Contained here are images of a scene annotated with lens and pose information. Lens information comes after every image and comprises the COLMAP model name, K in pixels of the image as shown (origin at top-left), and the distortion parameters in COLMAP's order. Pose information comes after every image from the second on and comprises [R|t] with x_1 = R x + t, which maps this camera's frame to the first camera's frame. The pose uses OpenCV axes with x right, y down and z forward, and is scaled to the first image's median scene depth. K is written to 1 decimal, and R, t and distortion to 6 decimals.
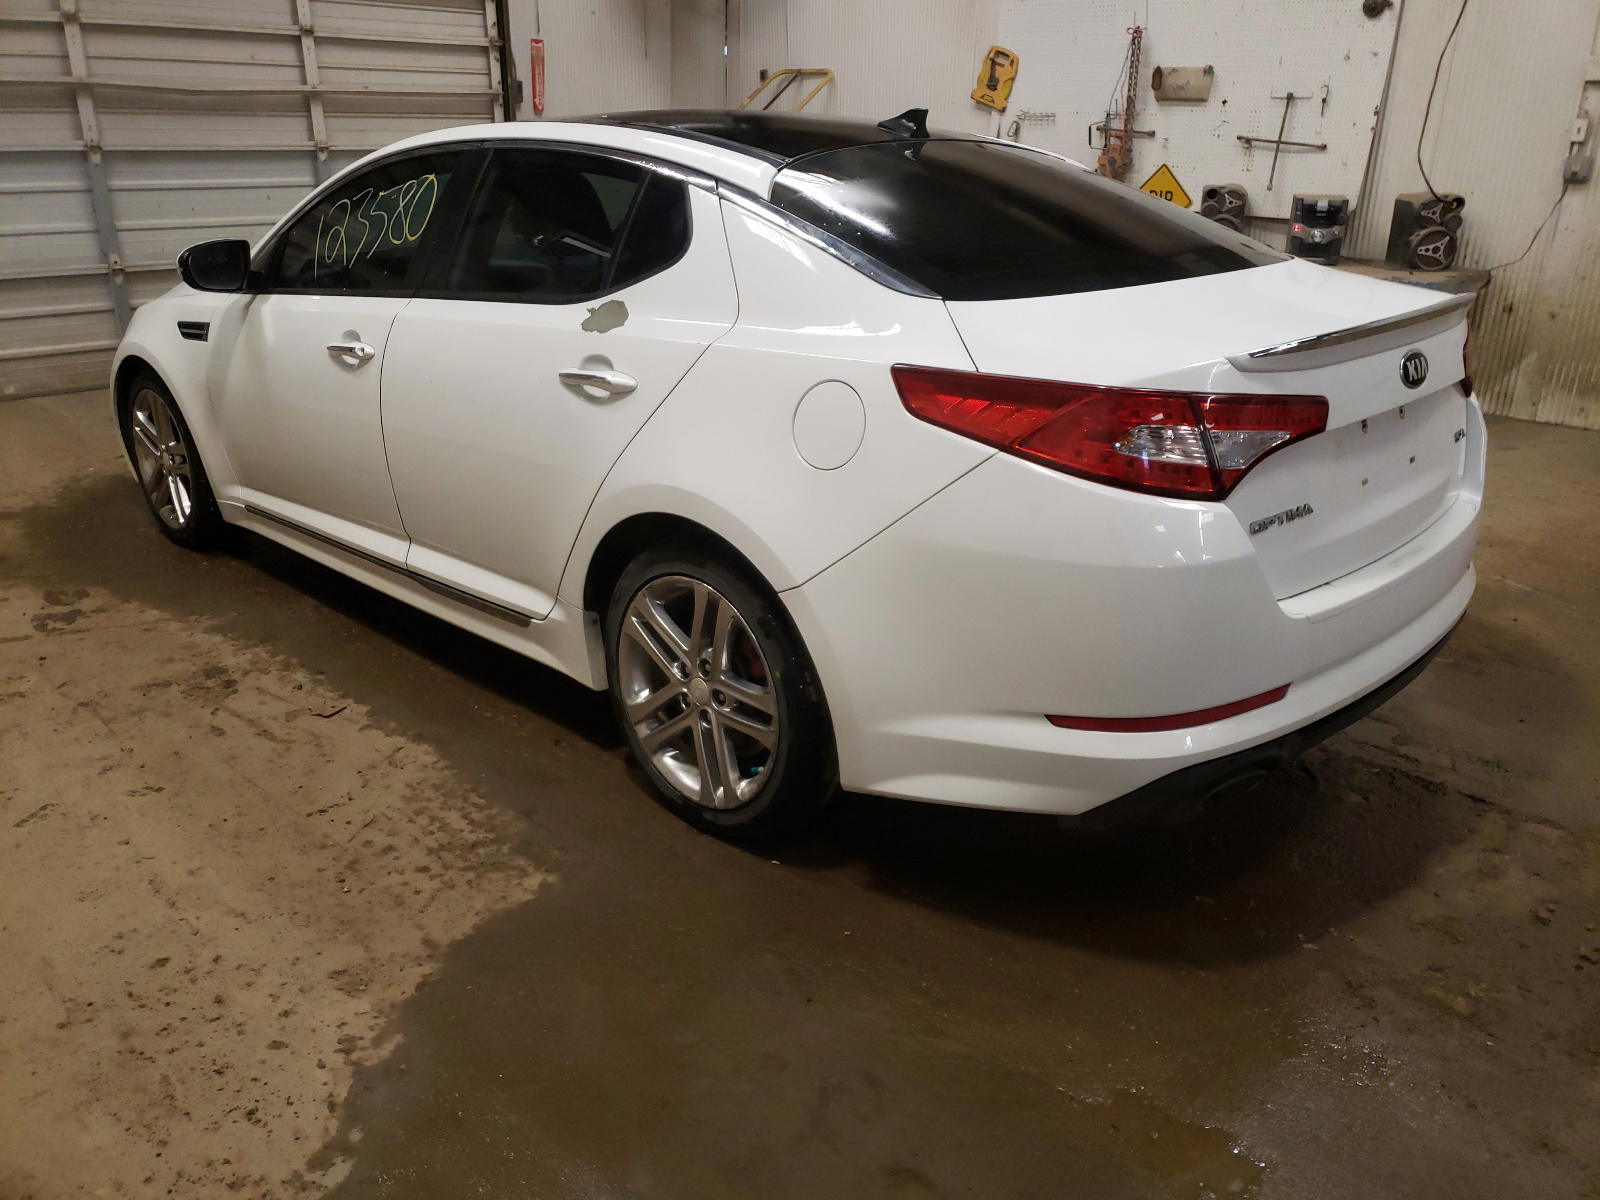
lens RADIAL K [[1286.2, 0, 789.1], [0, 1286.2, 596.0], [0, 0, 1]] dist [0.030280, 0.008452]
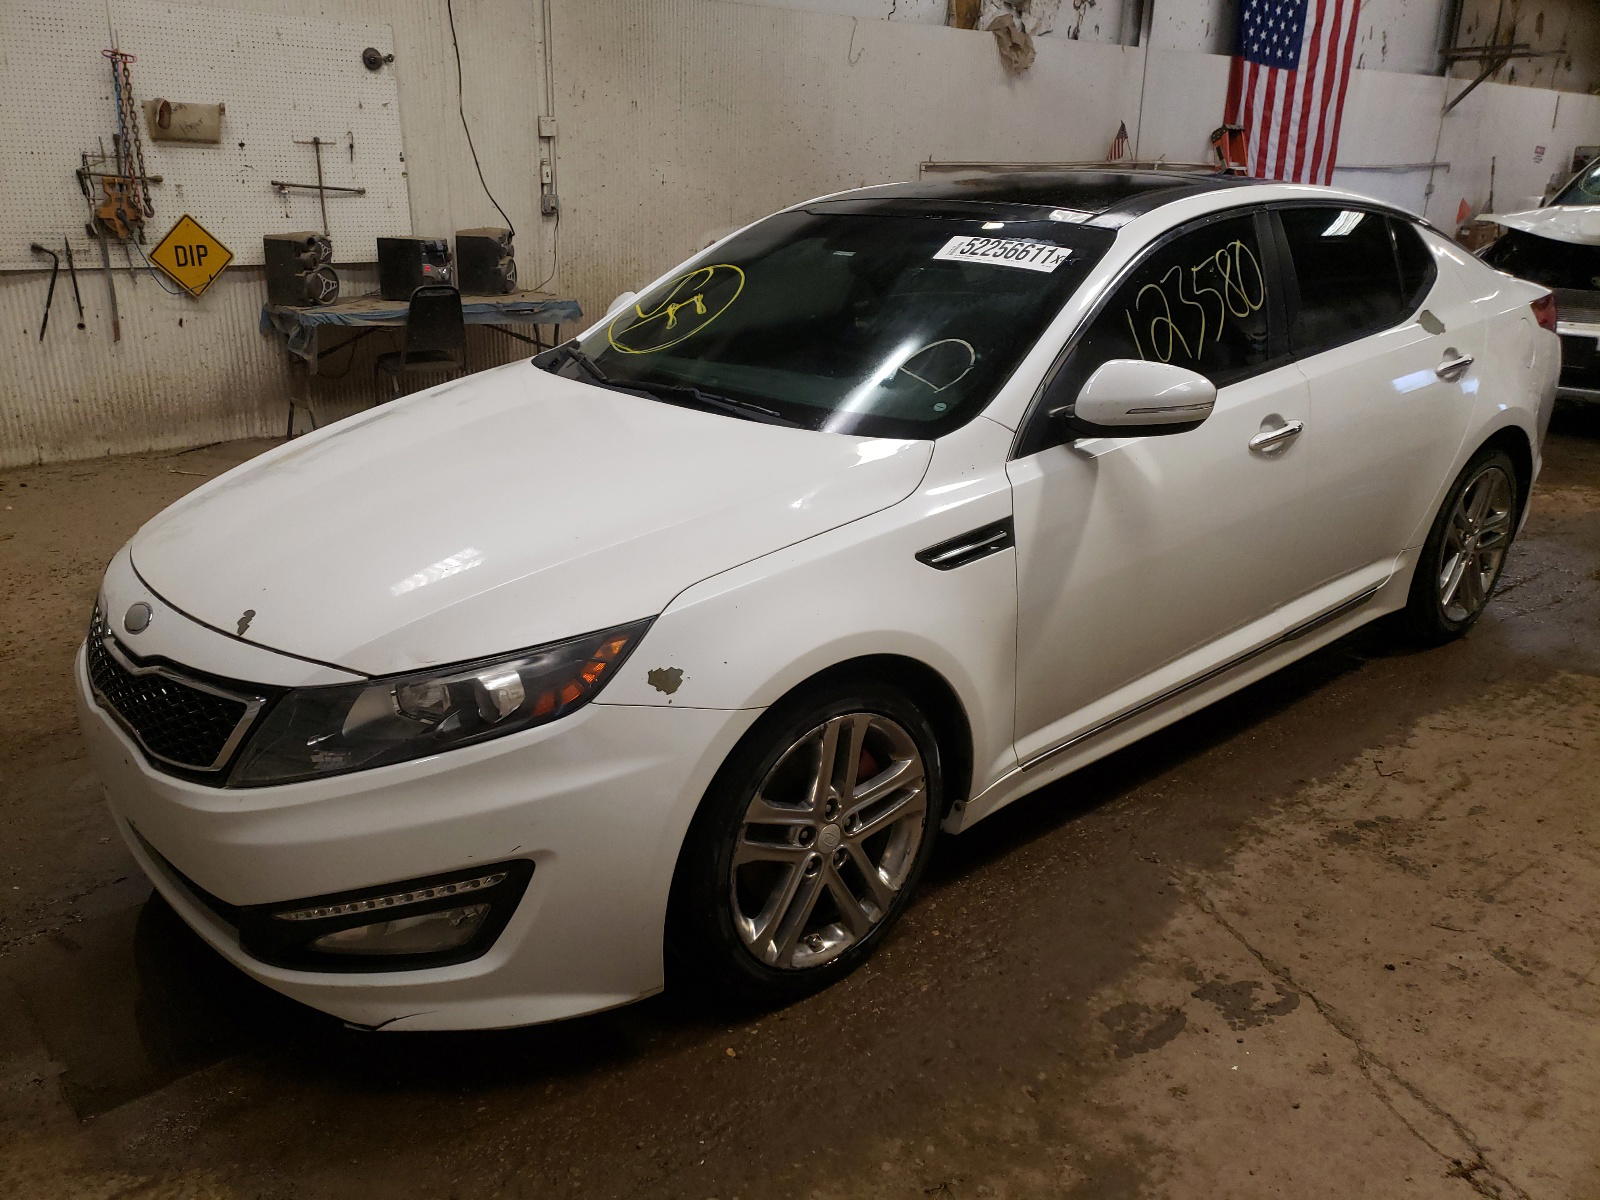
lens RADIAL K [[1286.2, 0, 787.9], [0, 1286.2, 608.8], [0, 0, 1]] dist [0.030280, 0.008452]
pose [[0.056056, -0.334366, 0.940775, -1.107880], [0.342757, 0.891437, 0.296408, -0.411680], [-0.937750, 0.305842, 0.164577, 1.058467]]
